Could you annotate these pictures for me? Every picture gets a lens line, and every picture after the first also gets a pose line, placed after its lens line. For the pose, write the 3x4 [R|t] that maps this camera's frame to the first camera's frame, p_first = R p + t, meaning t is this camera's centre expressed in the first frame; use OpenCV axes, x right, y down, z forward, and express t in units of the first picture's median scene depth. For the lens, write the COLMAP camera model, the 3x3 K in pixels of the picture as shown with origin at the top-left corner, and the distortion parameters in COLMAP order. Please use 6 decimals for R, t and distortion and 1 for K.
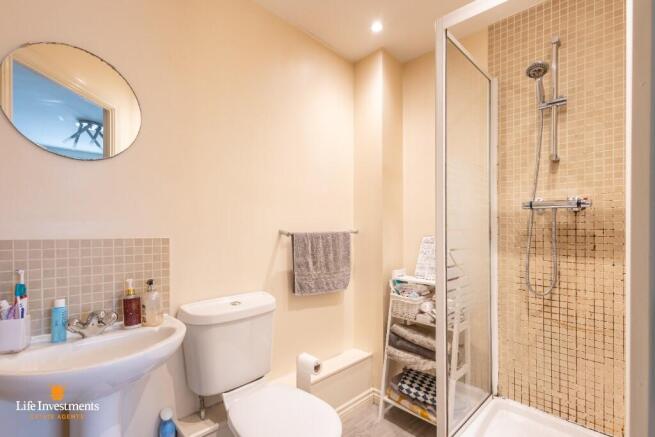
lens RADIAL K [[307.1, 0, 327.5], [0, 307.1, 223.9], [0, 0, 1]] dist [0.014741, -0.003043]
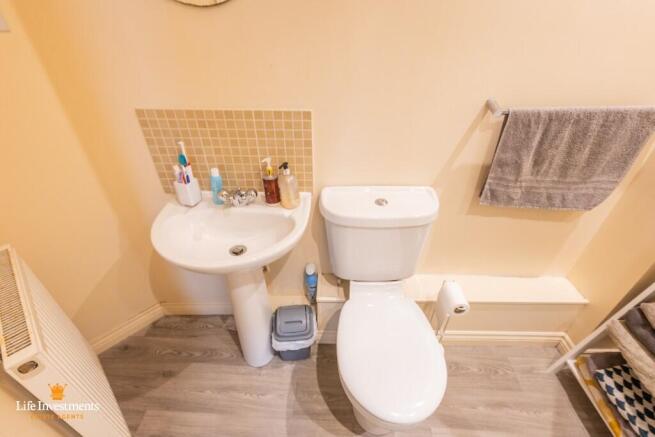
lens RADIAL K [[307.1, 0, 323.3], [0, 307.1, 215.1], [0, 0, 1]] dist [0.014741, -0.003043]
pose [[0.697383, 0.426513, -0.575972, 0.058974], [0.008063, 0.798926, 0.601375, -0.161331], [0.716653, -0.424033, 0.553719, 0.349241]]
